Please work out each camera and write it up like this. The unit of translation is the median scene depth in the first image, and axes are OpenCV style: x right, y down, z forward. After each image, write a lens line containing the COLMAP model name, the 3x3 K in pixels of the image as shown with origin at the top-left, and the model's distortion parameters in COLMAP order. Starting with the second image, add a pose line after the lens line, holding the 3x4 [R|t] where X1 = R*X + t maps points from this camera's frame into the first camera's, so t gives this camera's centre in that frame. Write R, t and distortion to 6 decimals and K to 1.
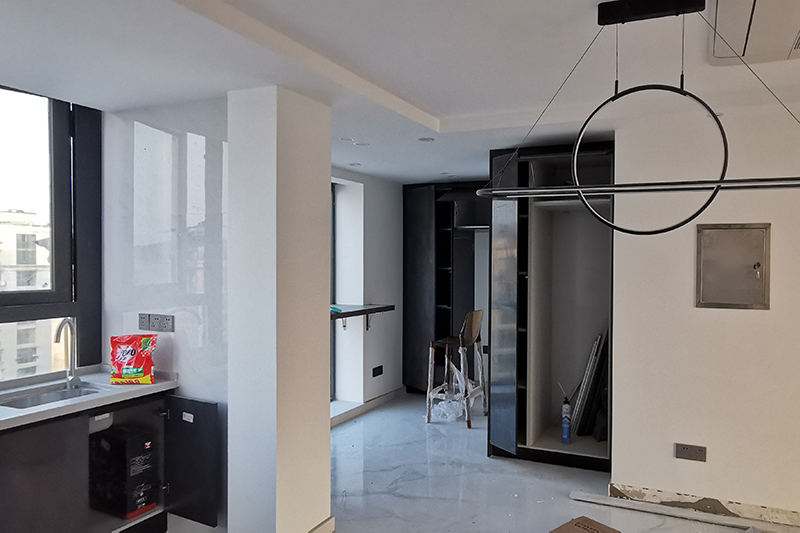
lens RADIAL K [[365.9, 0, 400.0], [0, 365.9, 266.5], [0, 0, 1]] dist [-0.000293, -0.000011]
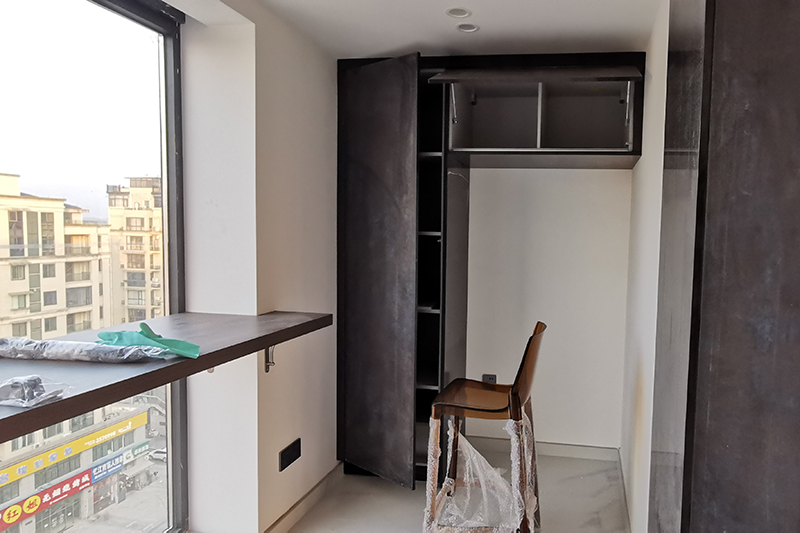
lens RADIAL K [[403.5, 0, 400.0], [0, 403.5, 266.5], [0, 0, 1]] dist [0.003267, 0.000217]
pose [[0.962910, -0.004603, 0.269782, -0.063846], [-0.011999, 0.998135, 0.059860, 0.018330], [-0.269555, -0.060877, 0.961059, 0.488716]]
